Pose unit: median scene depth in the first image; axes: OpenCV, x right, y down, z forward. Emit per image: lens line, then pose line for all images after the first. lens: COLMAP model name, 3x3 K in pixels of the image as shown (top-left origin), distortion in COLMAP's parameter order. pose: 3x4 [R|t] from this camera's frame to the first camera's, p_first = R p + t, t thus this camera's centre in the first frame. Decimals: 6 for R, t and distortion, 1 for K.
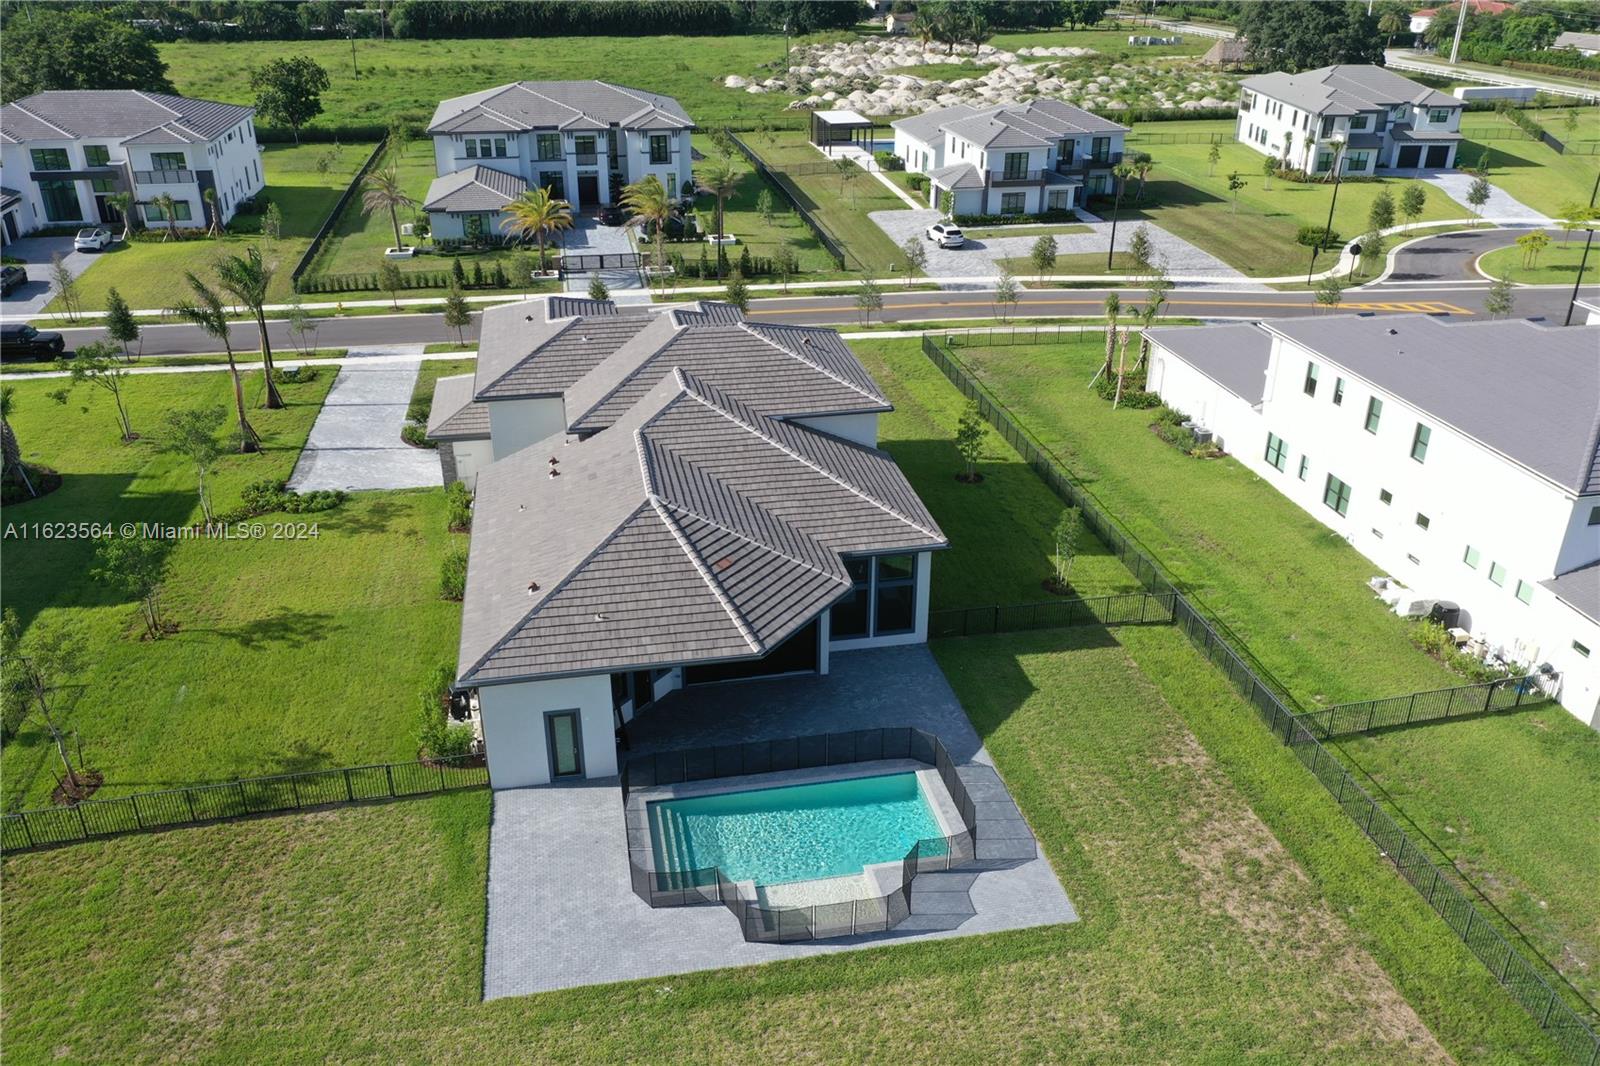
lens RADIAL K [[1262.4, 0, 797.3], [0, 1262.4, 535.3], [0, 0, 1]] dist [0.009145, 0.013939]
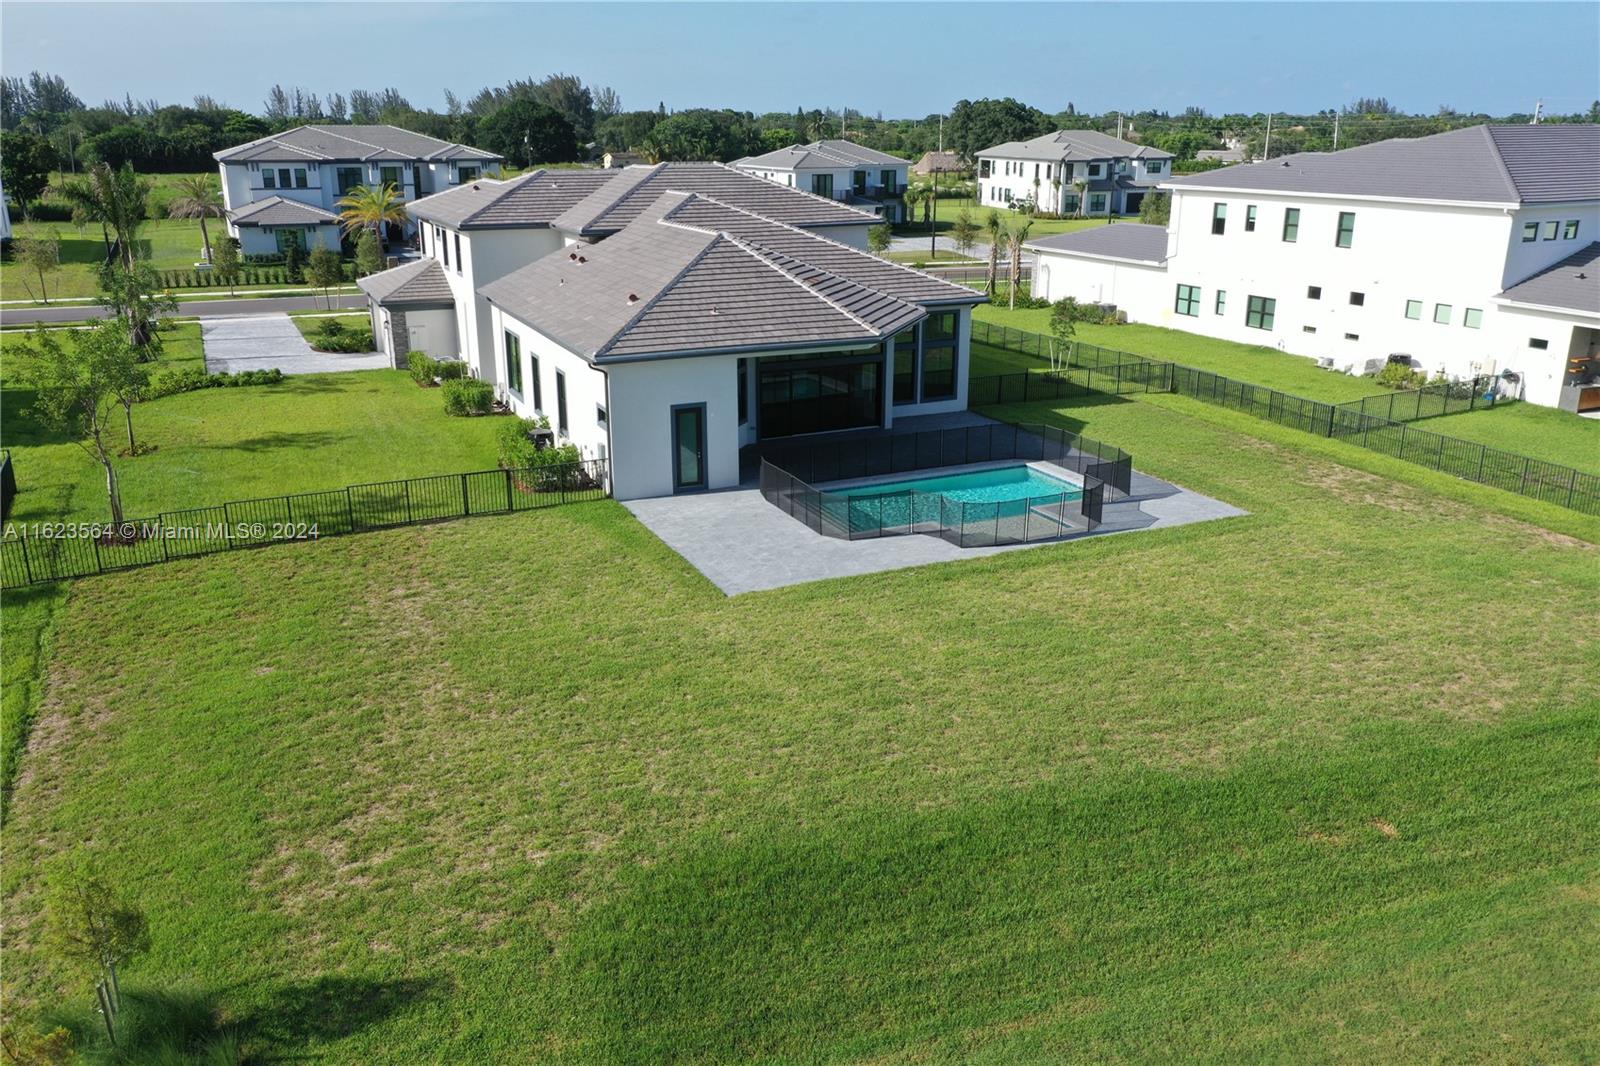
lens RADIAL K [[1262.4, 0, 797.2], [0, 1262.4, 536.4], [0, 0, 1]] dist [0.009145, 0.013939]
pose [[0.969705, -0.077268, 0.231735, -0.275326], [0.108082, 0.986459, -0.123354, 0.298181], [-0.219066, 0.144664, 0.964926, 0.066550]]
